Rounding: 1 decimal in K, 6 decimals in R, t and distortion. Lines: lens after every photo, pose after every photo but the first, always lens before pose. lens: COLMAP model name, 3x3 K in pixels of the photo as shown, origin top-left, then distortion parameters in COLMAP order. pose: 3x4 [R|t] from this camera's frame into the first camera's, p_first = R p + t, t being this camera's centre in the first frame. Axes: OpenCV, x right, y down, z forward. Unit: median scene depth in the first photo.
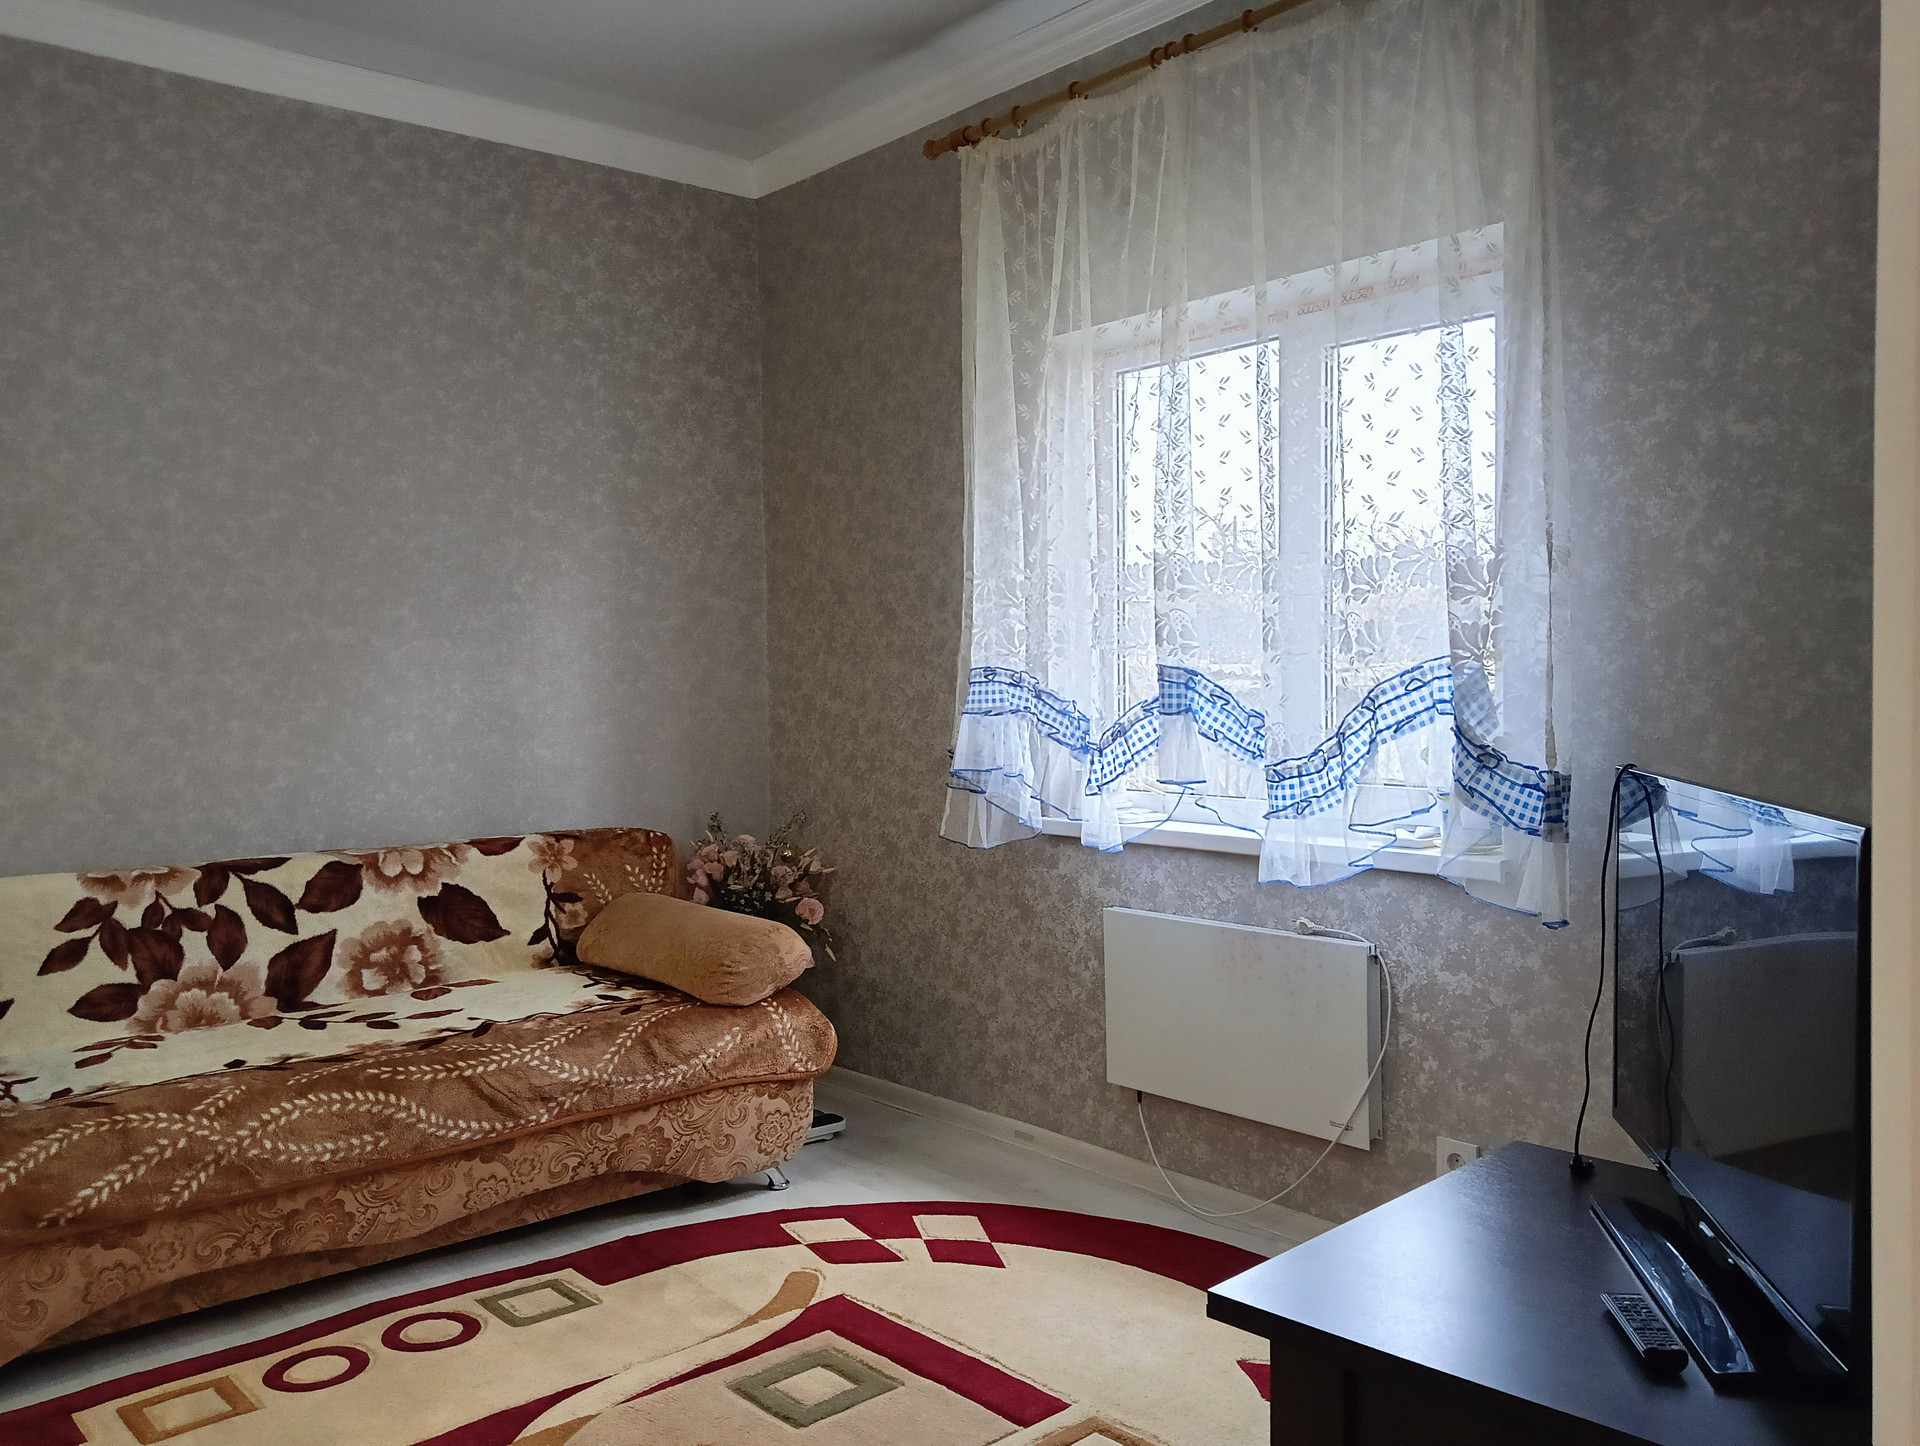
lens RADIAL K [[1540.4, 0, 951.9], [0, 1540.4, 720.1], [0, 0, 1]] dist [0.077350, -0.109728]
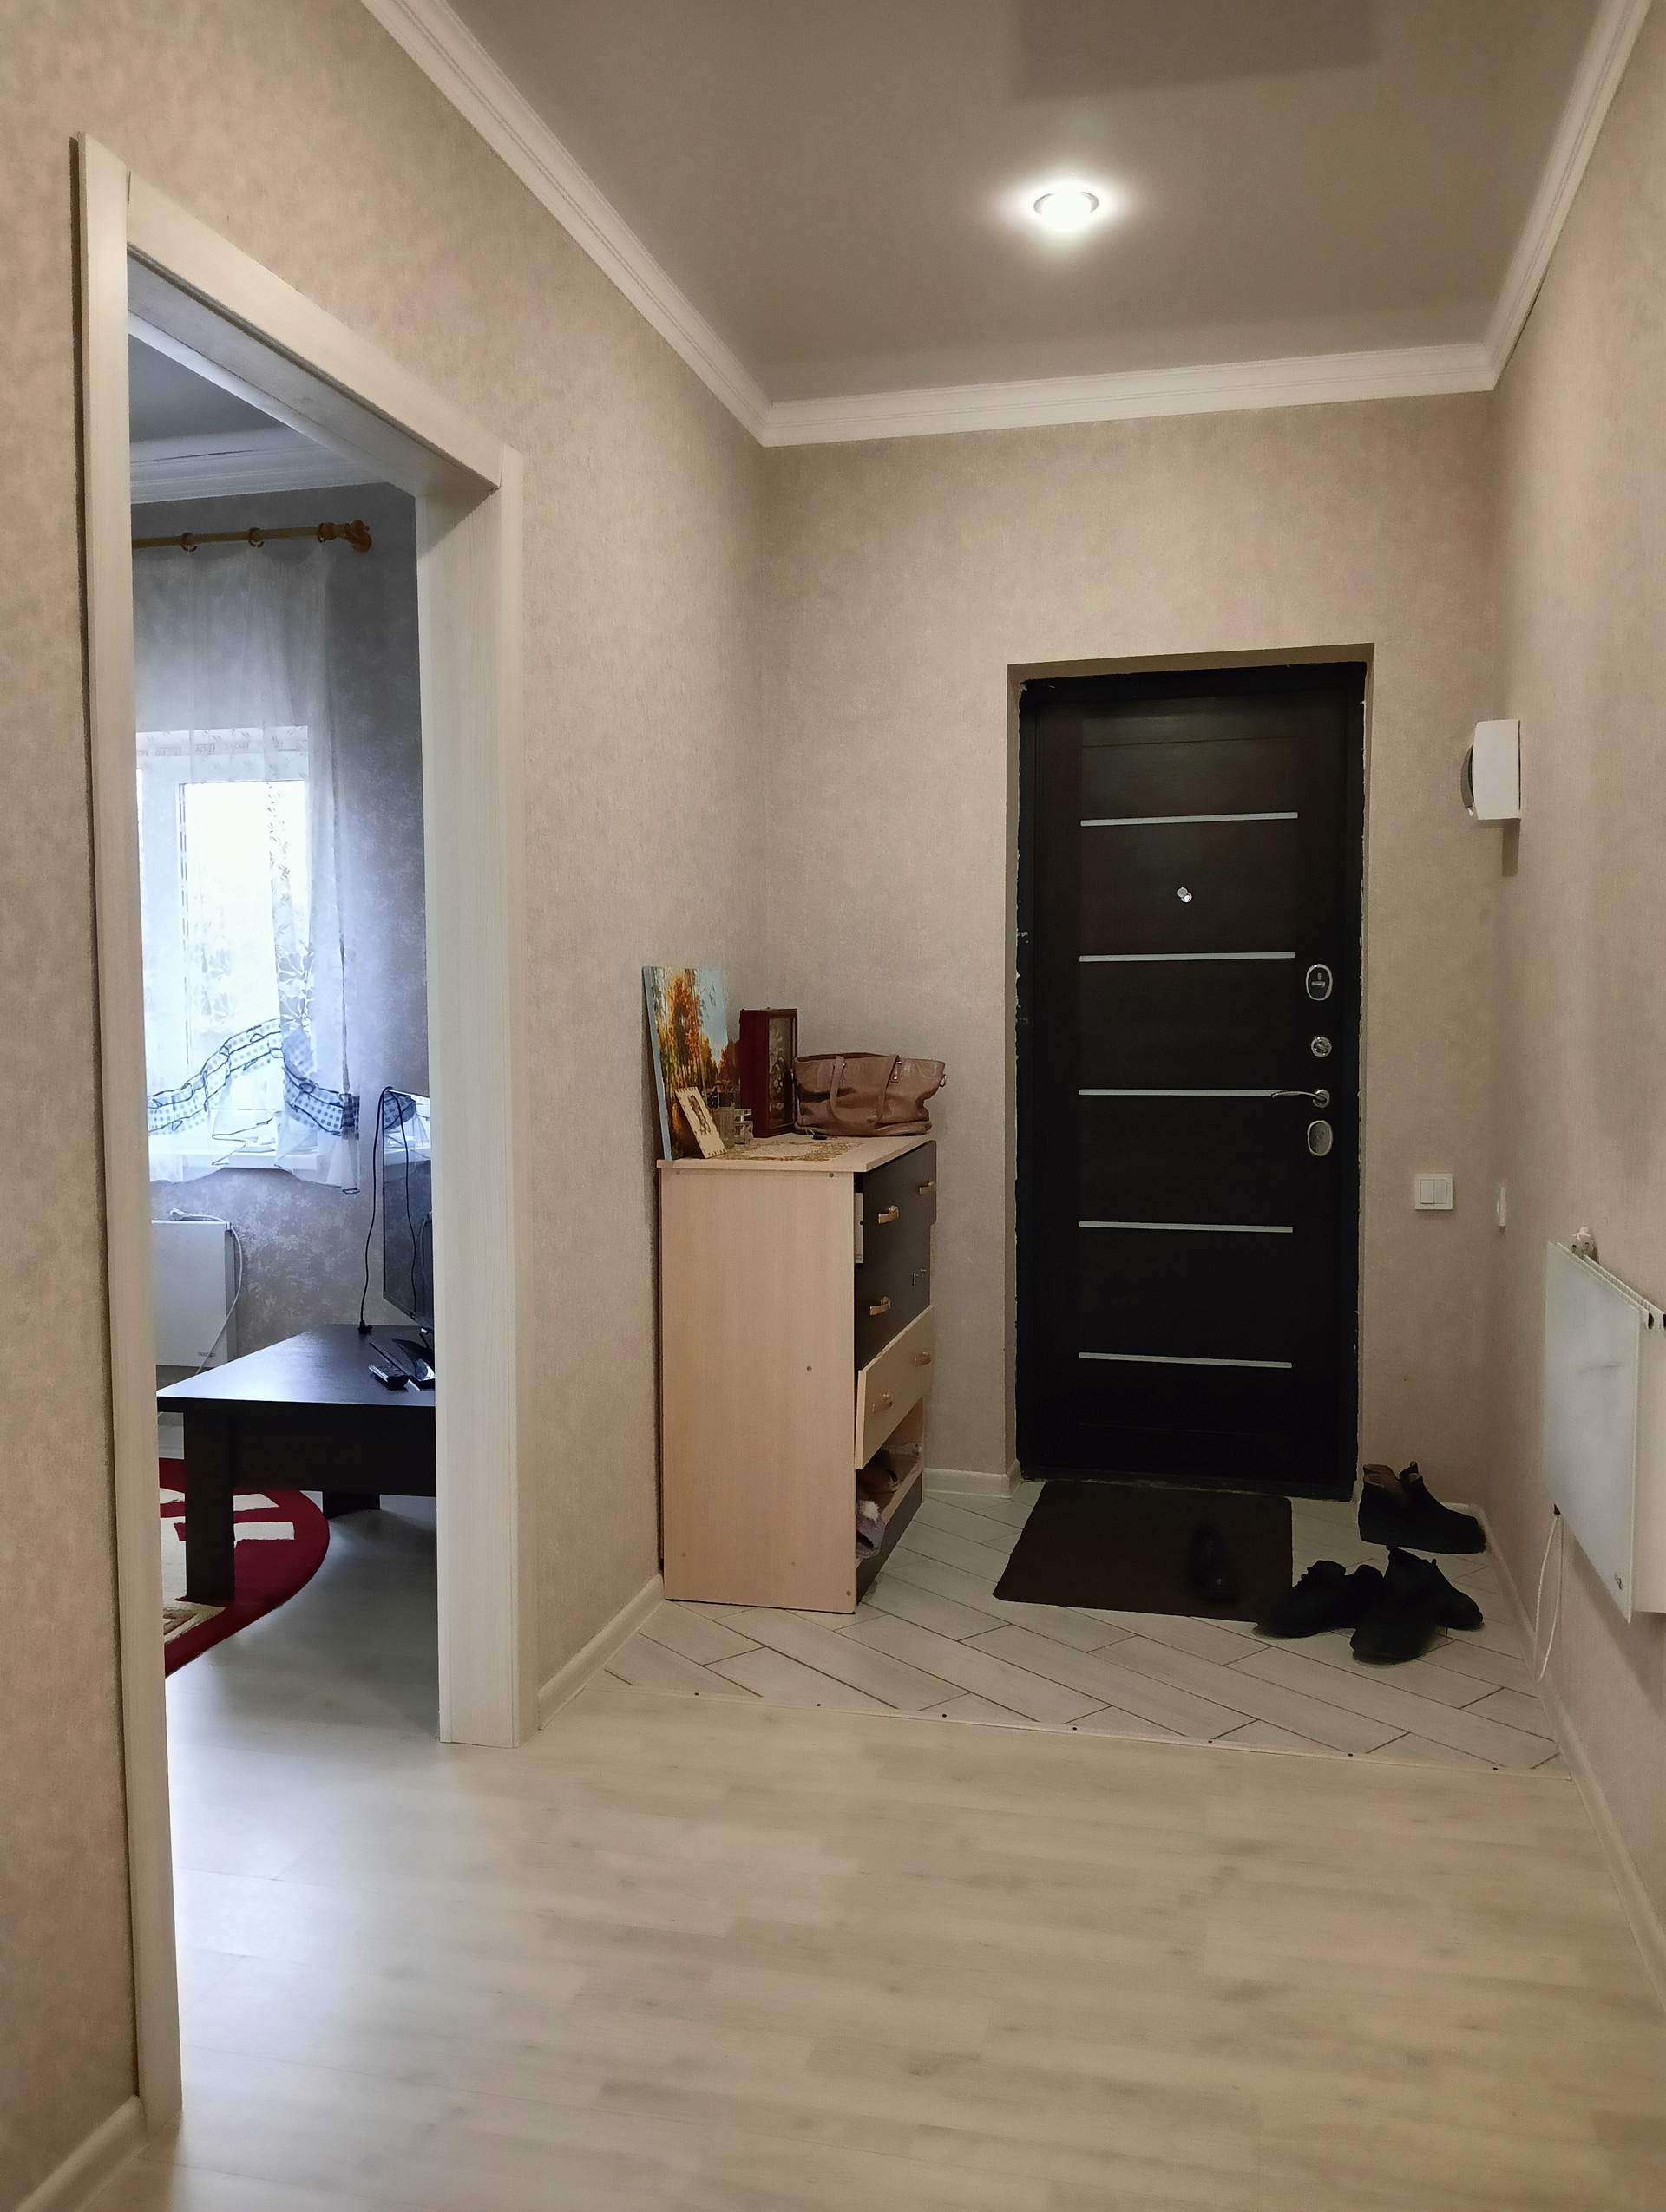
lens RADIAL K [[1774.9, 0, 821.1], [0, 1774.9, 1112.4], [0, 0, 1]] dist [0.077350, -0.109728]
pose [[0.819487, -0.027260, 0.572449, -0.231703], [0.011342, 0.999444, 0.031356, 0.000867], [-0.572985, -0.019203, 0.819341, -0.687446]]
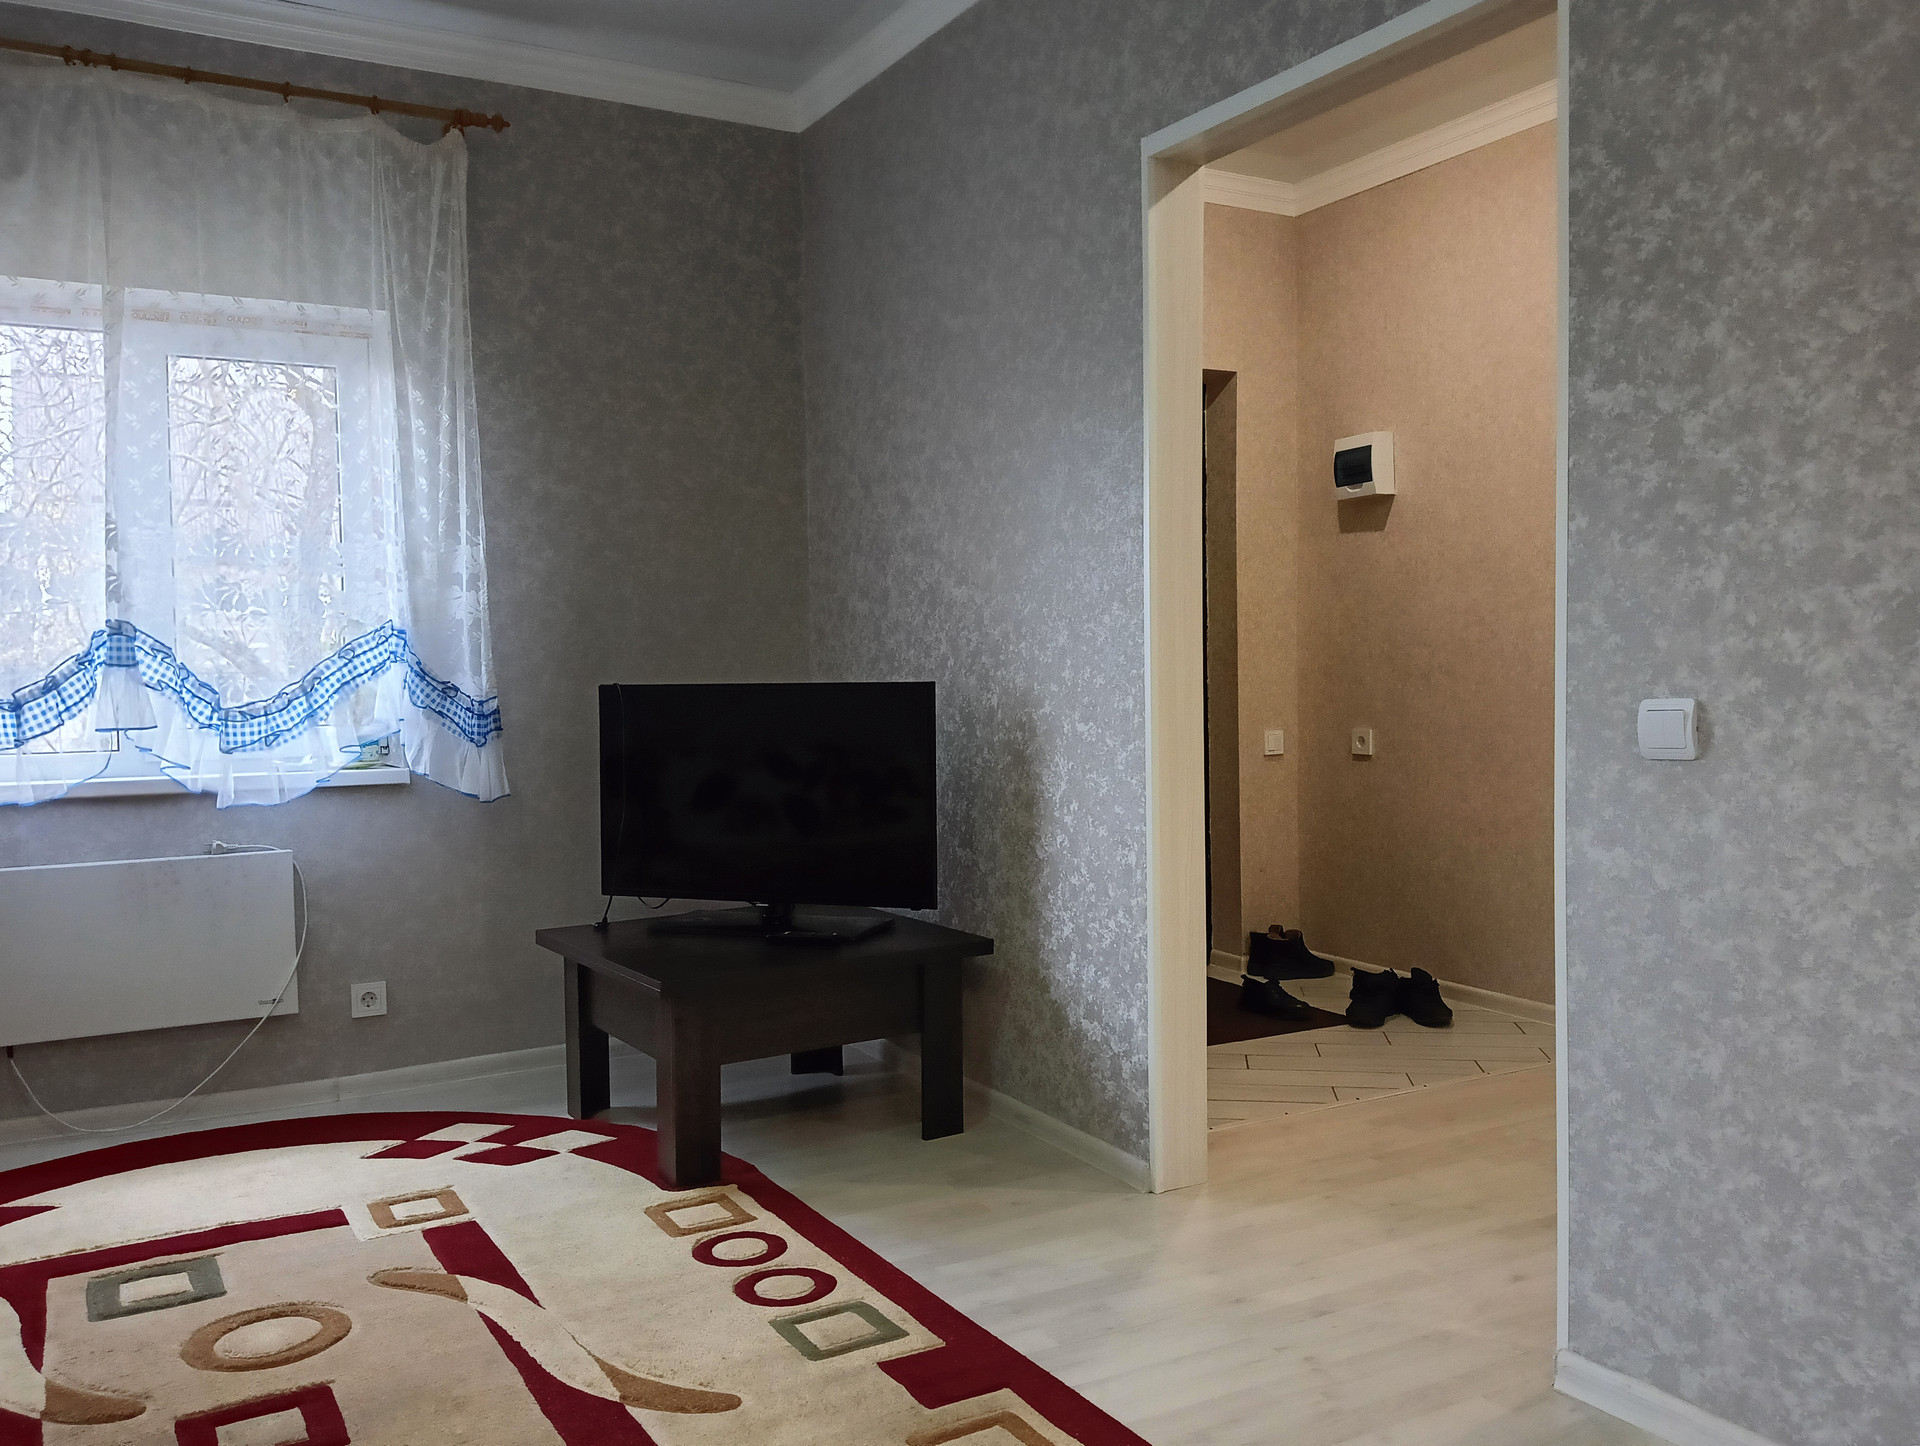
lens RADIAL K [[1540.4, 0, 966.9], [0, 1540.4, 737.8], [0, 0, 1]] dist [0.077350, -0.109728]
pose [[0.205592, -0.028580, 0.978220, -0.922641], [0.044298, 0.998821, 0.019872, 0.058059], [-0.977635, 0.039247, 0.206615, 0.220427]]
